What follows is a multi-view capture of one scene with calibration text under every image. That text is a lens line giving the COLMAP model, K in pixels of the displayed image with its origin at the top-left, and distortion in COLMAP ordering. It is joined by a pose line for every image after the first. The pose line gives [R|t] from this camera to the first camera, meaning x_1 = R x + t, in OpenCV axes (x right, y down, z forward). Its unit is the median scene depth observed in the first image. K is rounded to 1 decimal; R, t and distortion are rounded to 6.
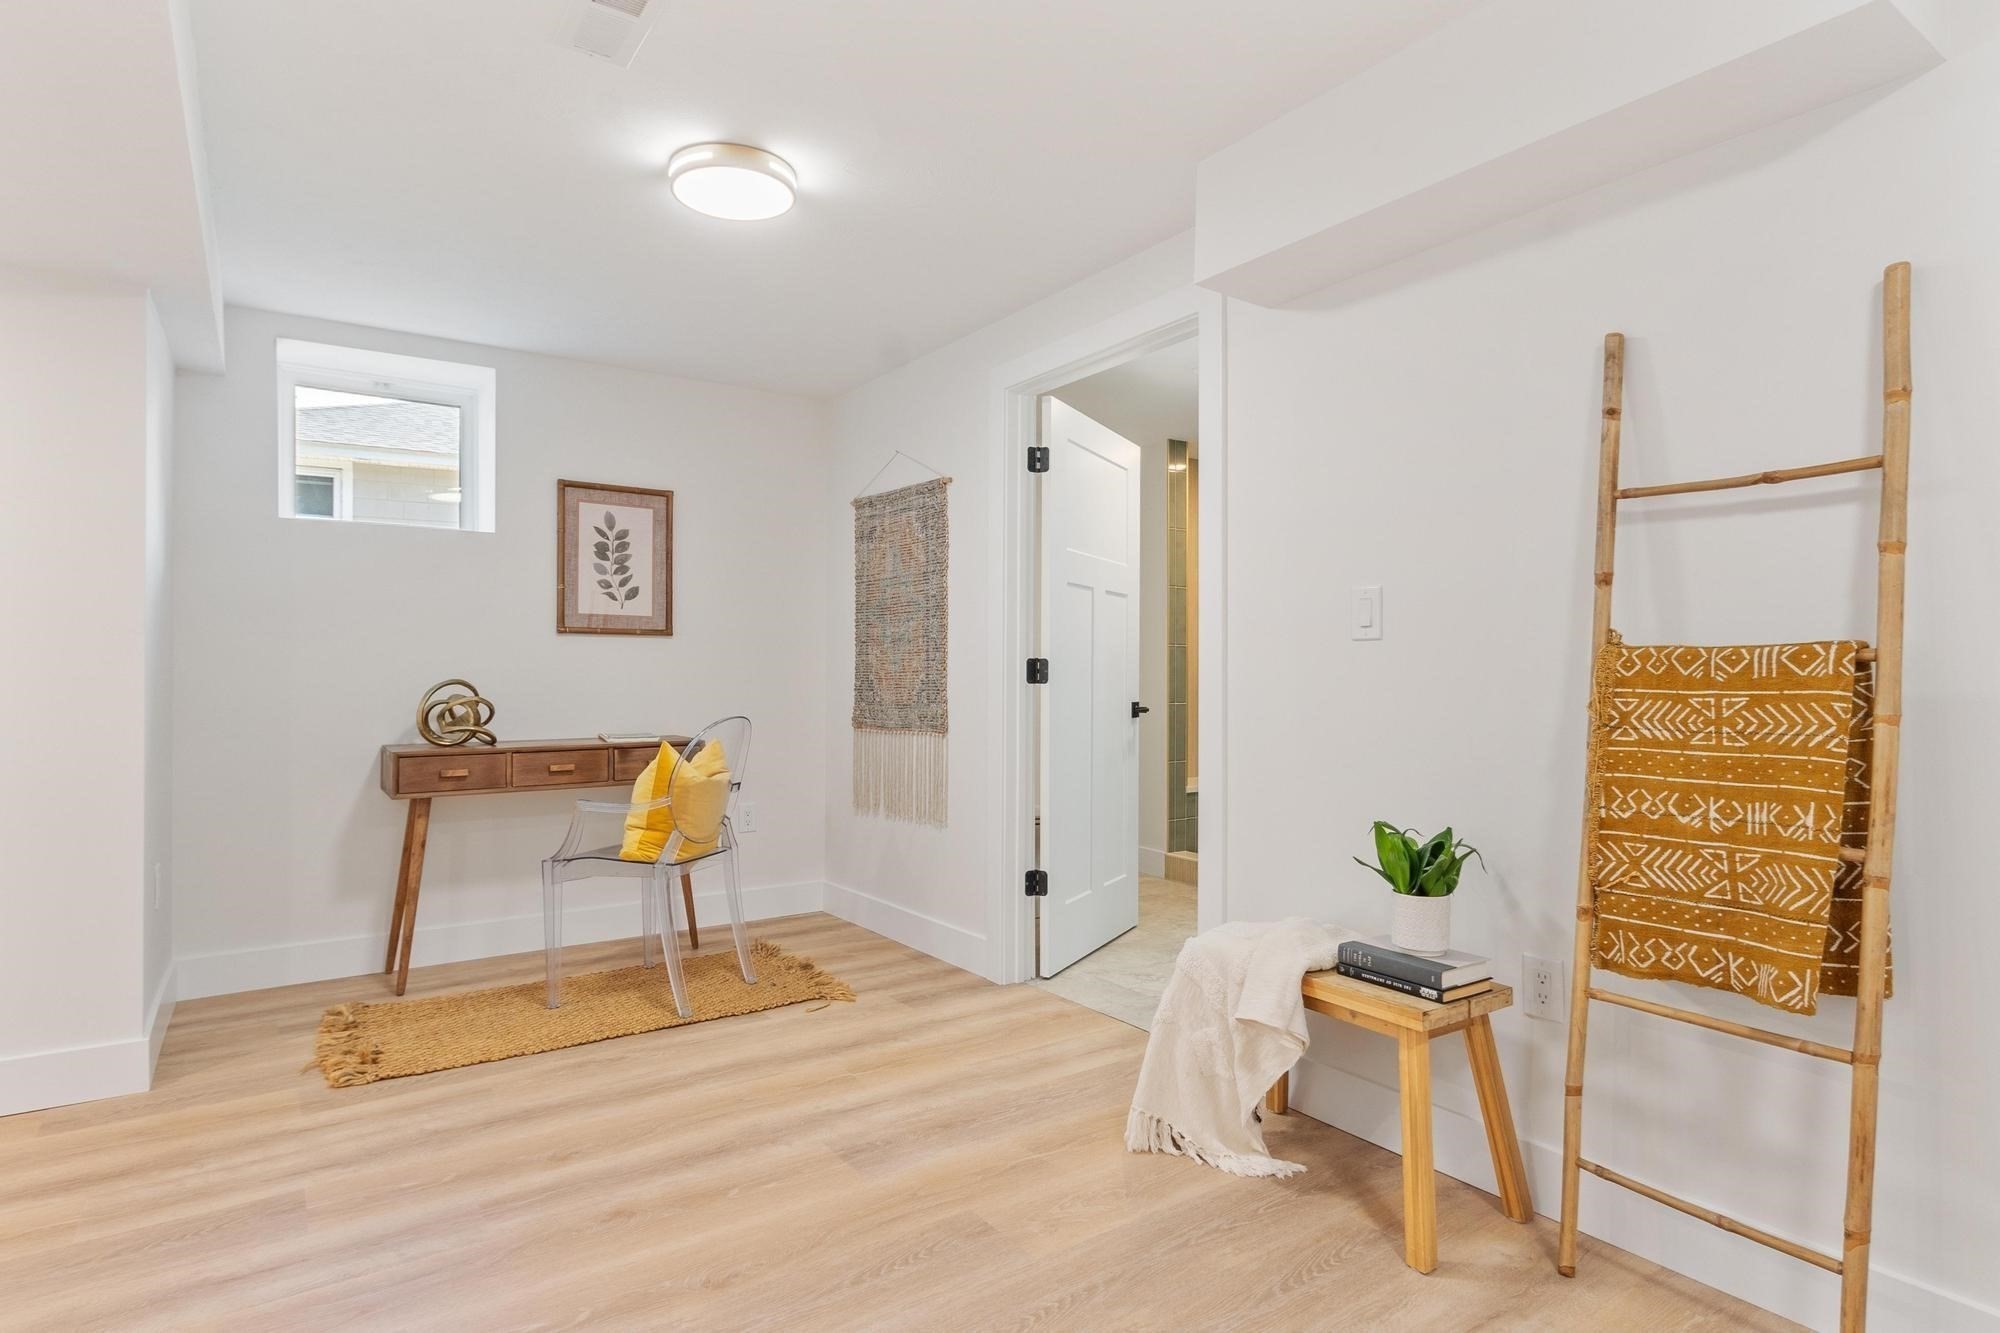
lens RADIAL K [[1054.0, 0, 1000.0], [0, 1054.0, 666.5], [0, 0, 1]] dist [0.000138, 0.000439]
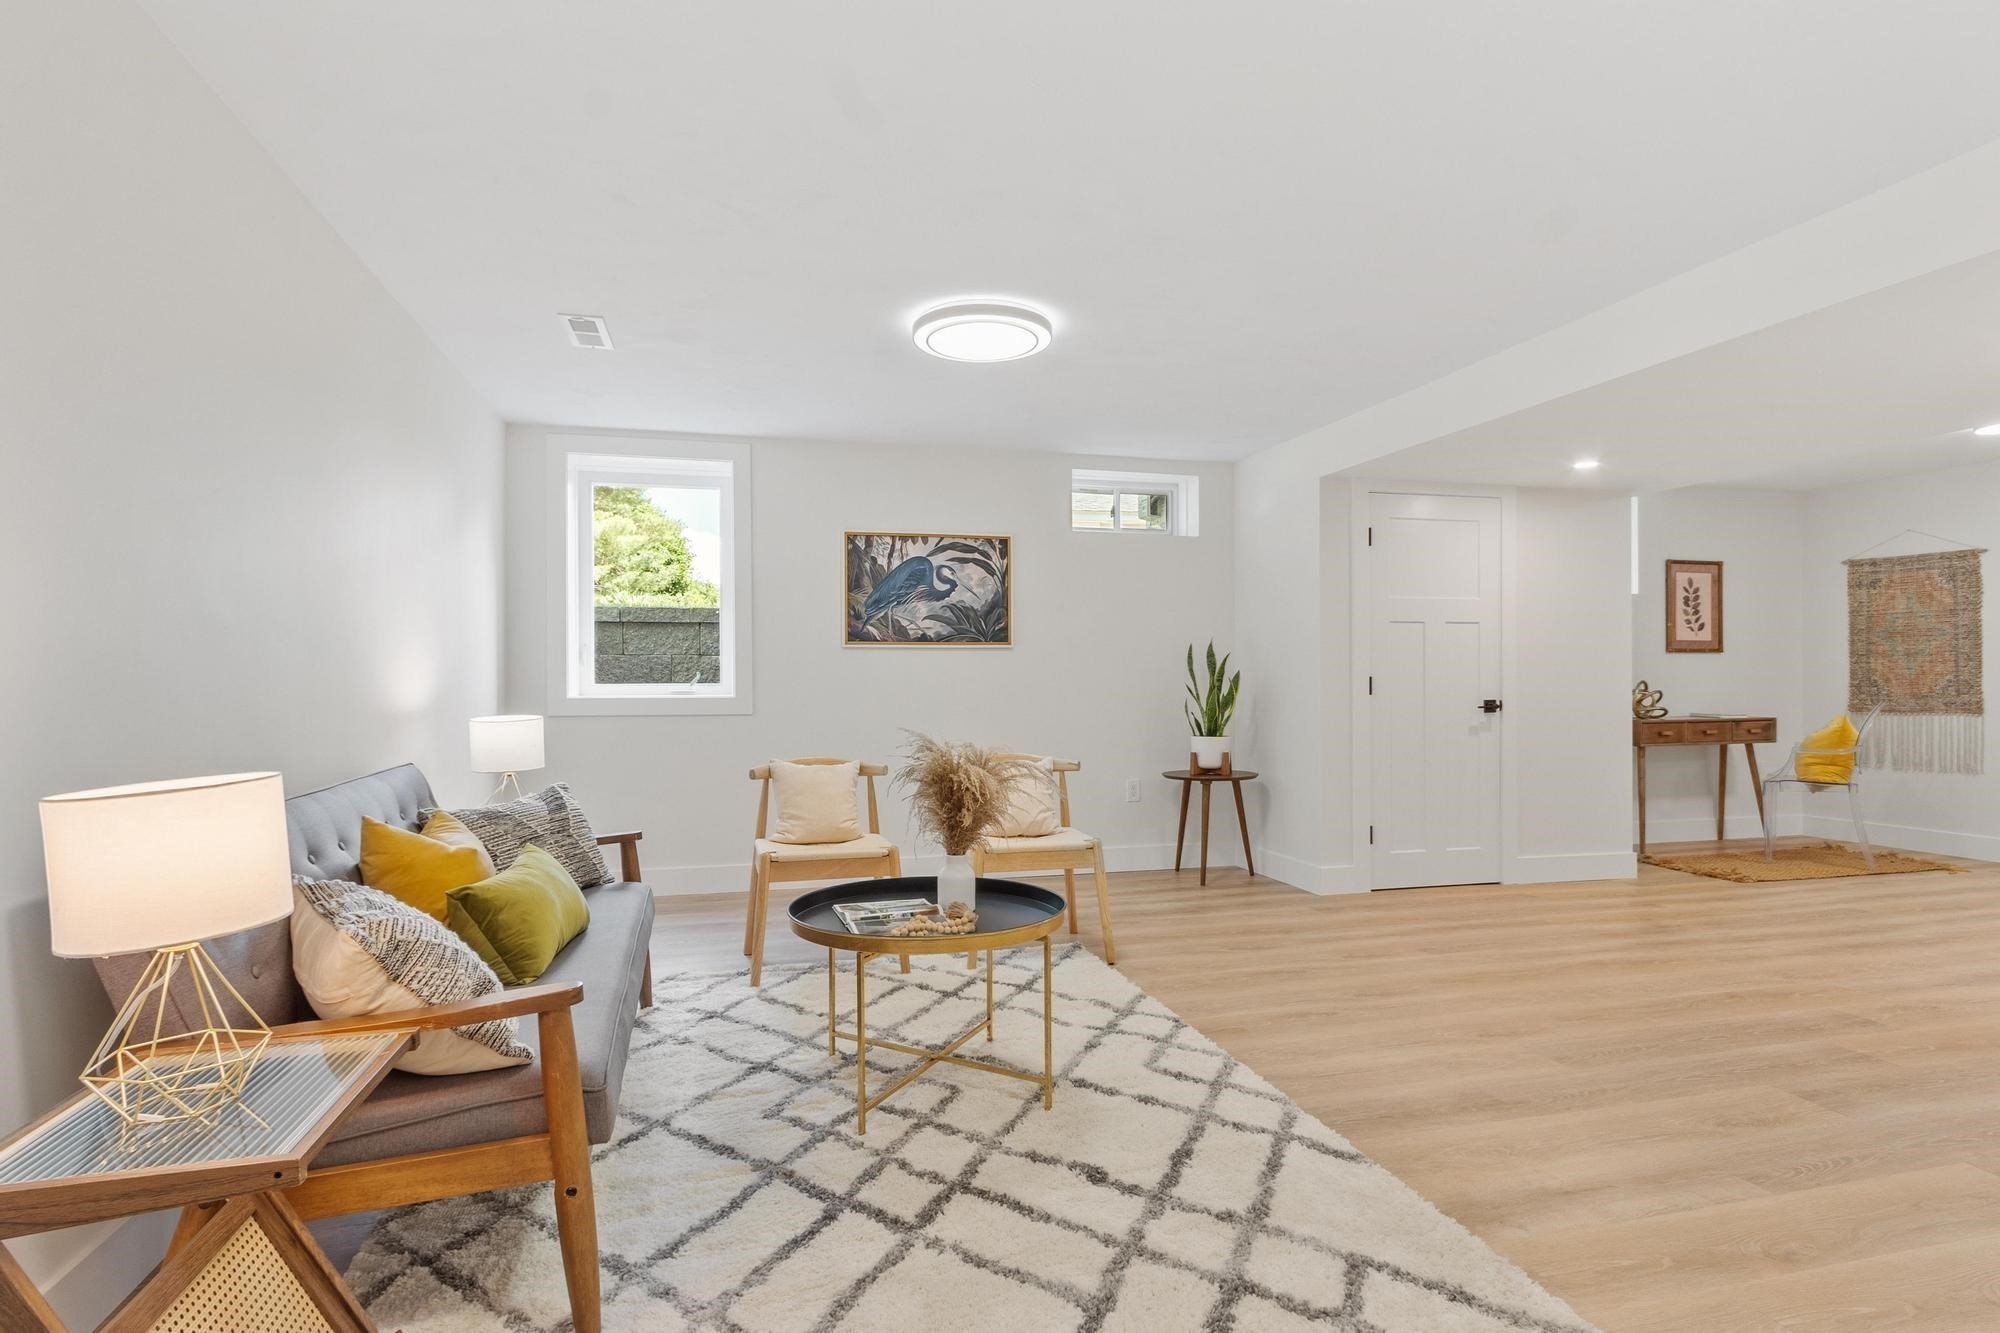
lens RADIAL K [[1028.2, 0, 1004.1], [0, 1028.2, 675.1], [0, 0, 1]] dist [-0.001311, 0.000033]
pose [[0.937643, -0.005294, -0.347558, -0.903195], [0.006380, 0.999978, 0.001982, -0.005924], [0.347540, -0.004076, 0.937656, -0.947950]]
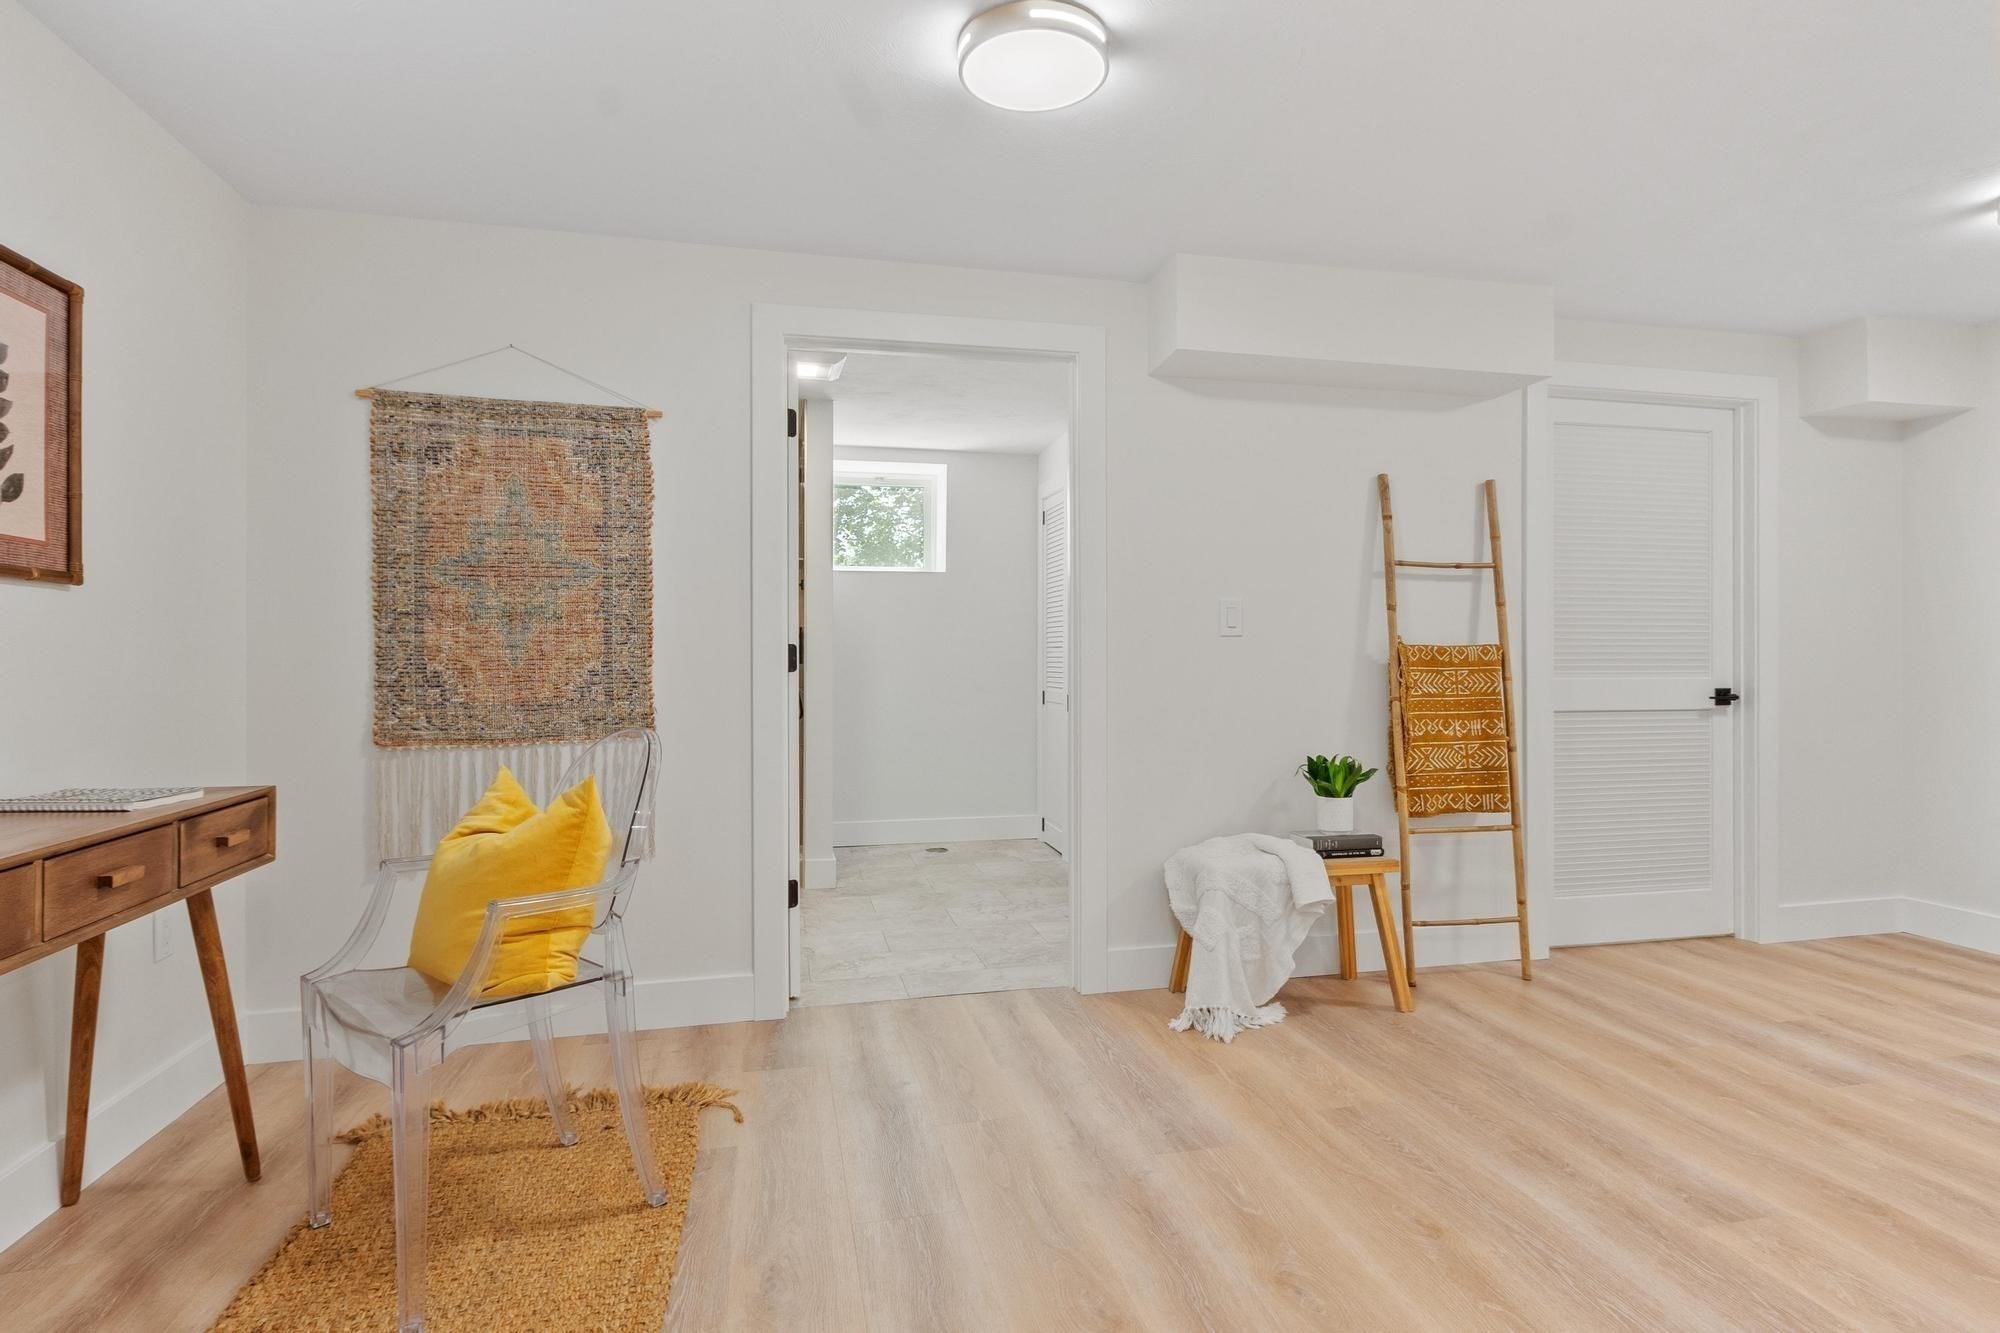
lens RADIAL K [[1007.0, 0, 999.7], [0, 1007.0, 657.3], [0, 0, 1]] dist [0.000099, -0.000237]
pose [[0.373696, 0.001044, 0.927551, -0.667427], [-0.003847, 0.999993, 0.000424, 0.002517], [-0.927543, -0.003726, 0.373697, 0.497251]]
